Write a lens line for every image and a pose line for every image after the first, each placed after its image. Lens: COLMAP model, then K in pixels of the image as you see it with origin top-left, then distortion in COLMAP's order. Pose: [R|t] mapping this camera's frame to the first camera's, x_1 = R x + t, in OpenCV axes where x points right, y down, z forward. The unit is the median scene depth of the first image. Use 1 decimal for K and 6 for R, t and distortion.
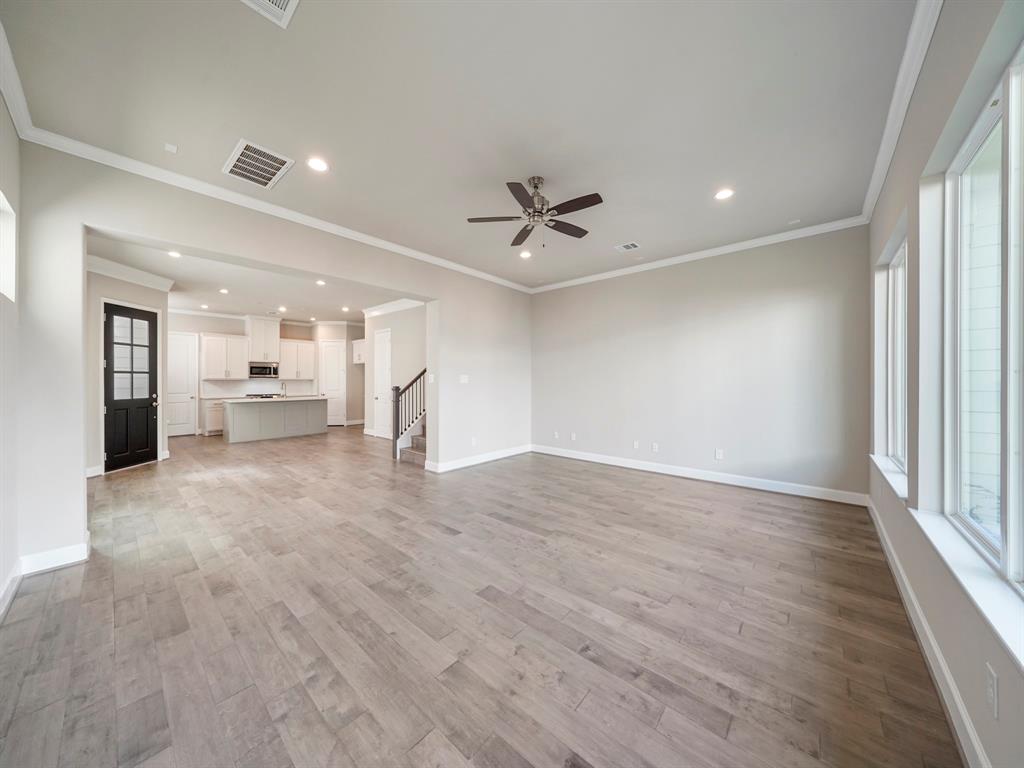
lens RADIAL K [[352.0, 0, 510.1], [0, 352.0, 382.1], [0, 0, 1]] dist [0.003311, -0.000044]
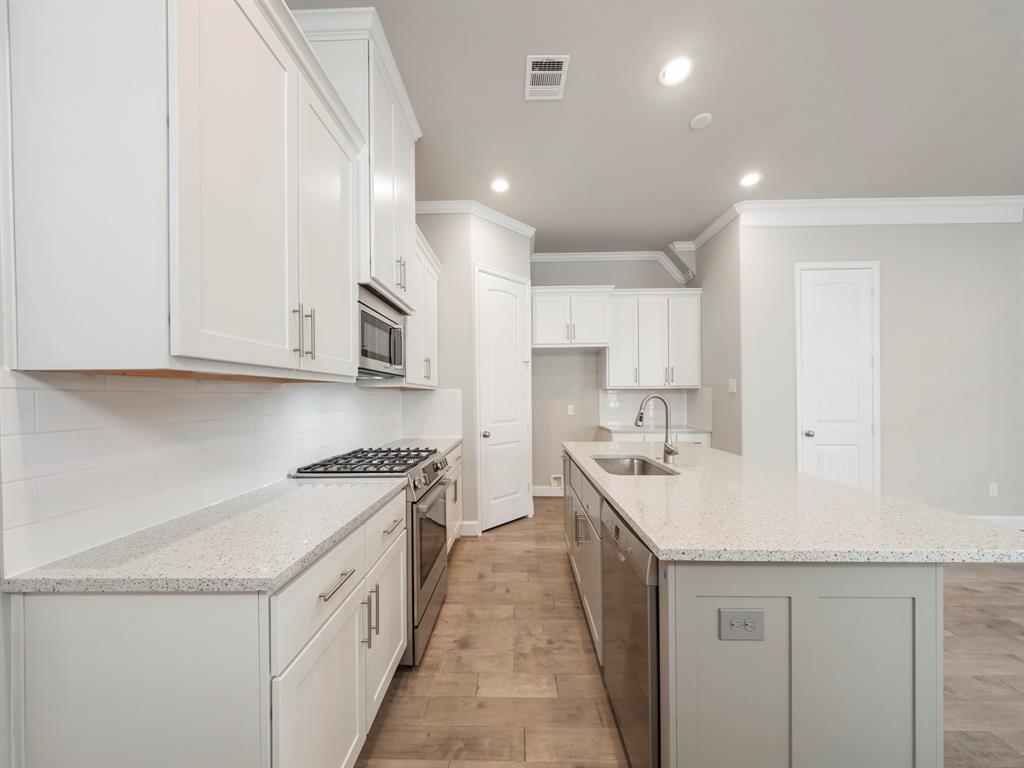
lens RADIAL K [[354.5, 0, 508.9], [0, 354.5, 397.6], [0, 0, 1]] dist [0.000970, -0.000118]
pose [[0.767633, -0.008905, 0.640828, -1.279269], [0.009886, 0.999949, 0.002052, 0.001126], [-0.640813, 0.004760, 0.767682, 1.307672]]
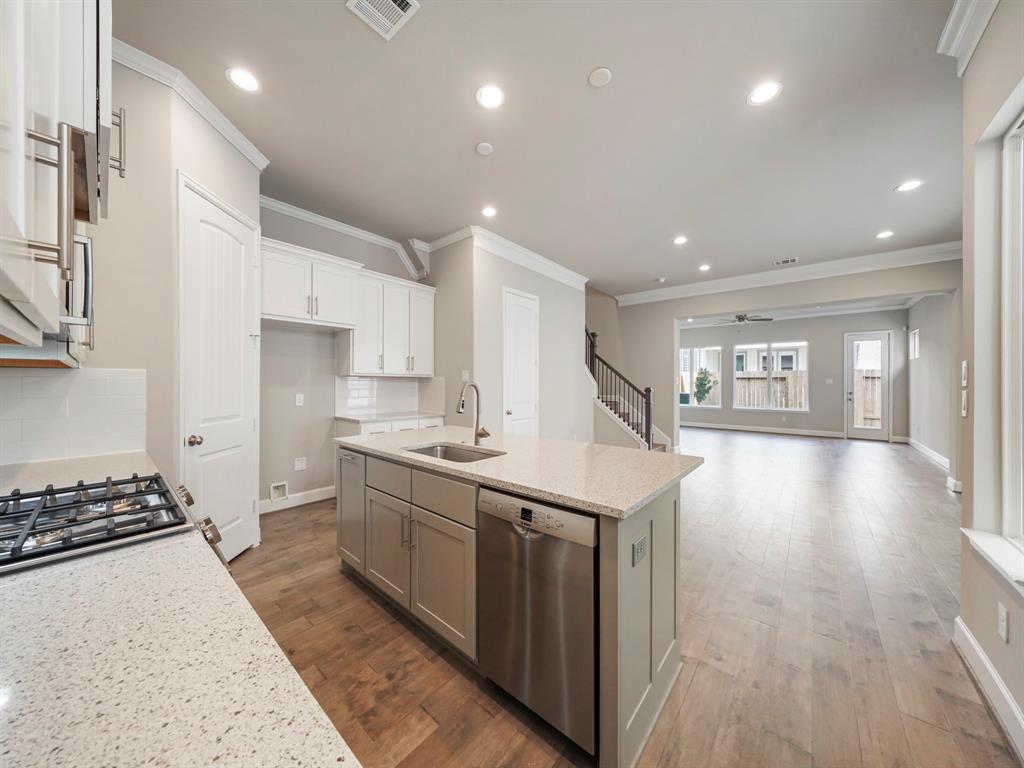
lens RADIAL K [[352.0, 0, 510.1], [0, 352.0, 382.1], [0, 0, 1]] dist [0.003311, -0.000044]
pose [[-0.012633, 0.003349, 0.999915, -1.316372], [-0.001666, 0.999993, -0.003370, 0.000924], [-0.999919, -0.001708, -0.012627, 1.444431]]
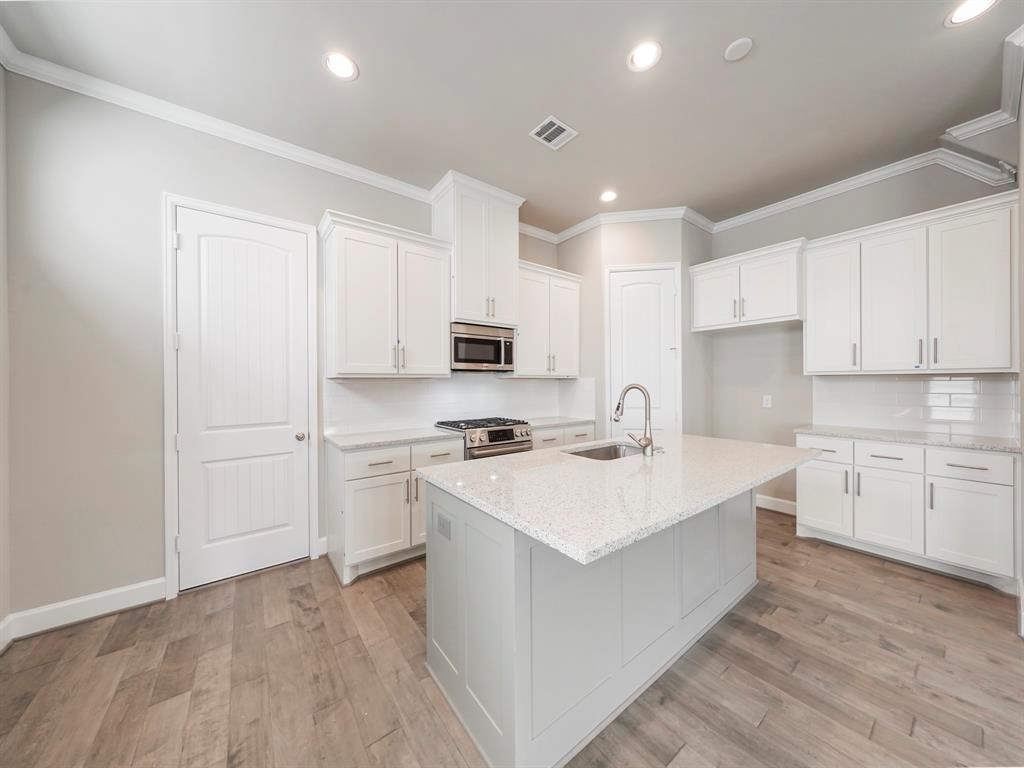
lens RADIAL K [[353.9, 0, 512.0], [0, 353.9, 384.0], [0, 0, 1]] dist [-0.000227, -0.000068]
pose [[0.978618, -0.004208, -0.205643, -0.994138], [0.004430, 0.999990, 0.000618, -0.001791], [0.205638, -0.001516, 0.978627, 1.115182]]
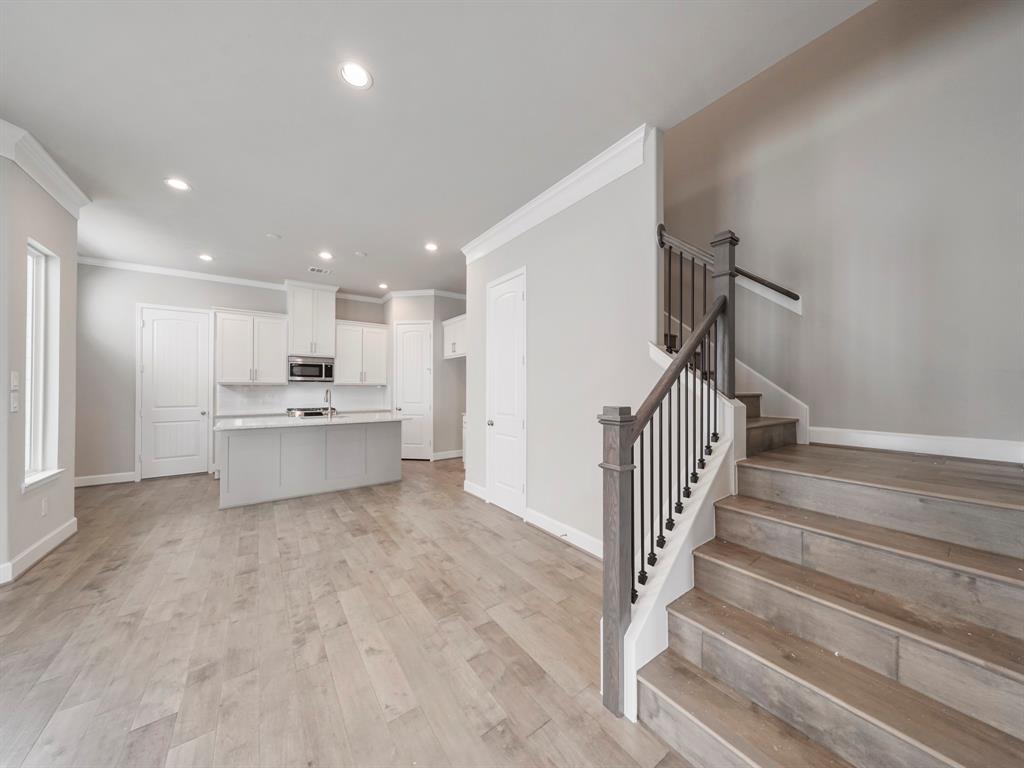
lens RADIAL K [[353.3, 0, 508.8], [0, 353.3, 386.3], [0, 0, 1]] dist [0.001598, -0.000097]
pose [[0.972859, 0.000950, -0.231398, -0.353087], [-0.003374, 0.999943, -0.010082, 0.000995], [0.231376, 0.010589, 0.972807, 0.780090]]
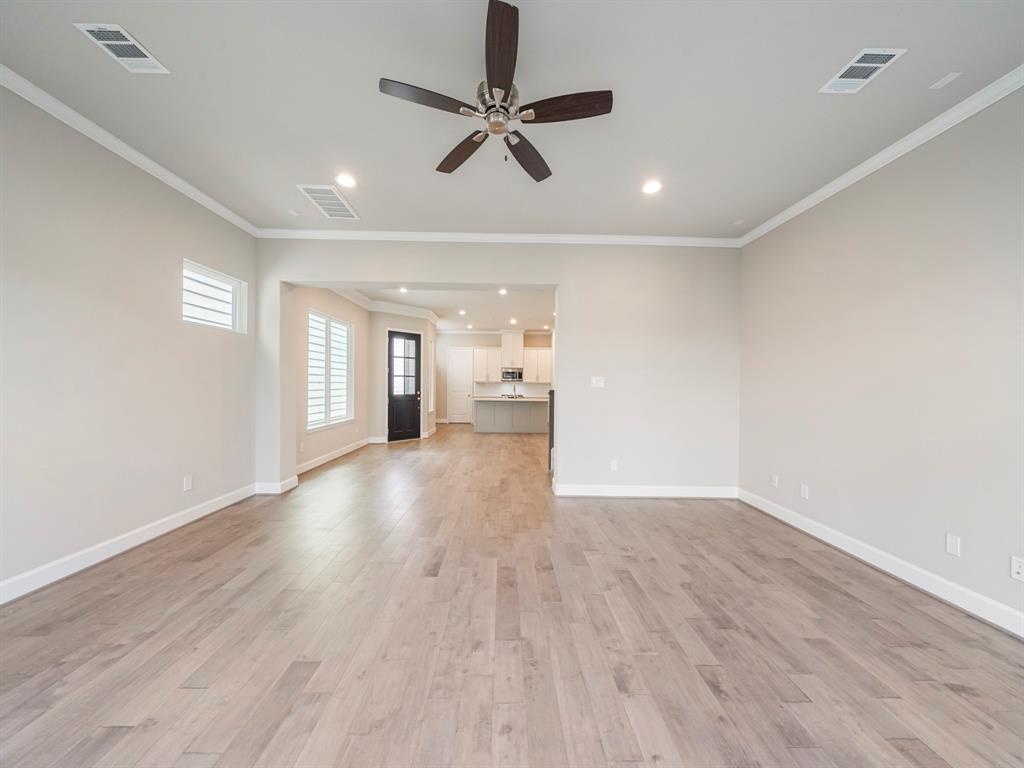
lens RADIAL K [[353.3, 0, 508.8], [0, 353.3, 386.3], [0, 0, 1]] dist [0.001598, -0.000097]
pose [[0.670081, 0.014224, -0.742152, 0.294646], [-0.015814, 0.999863, 0.004885, 0.000001], [0.742120, 0.008463, 0.670214, 0.318754]]
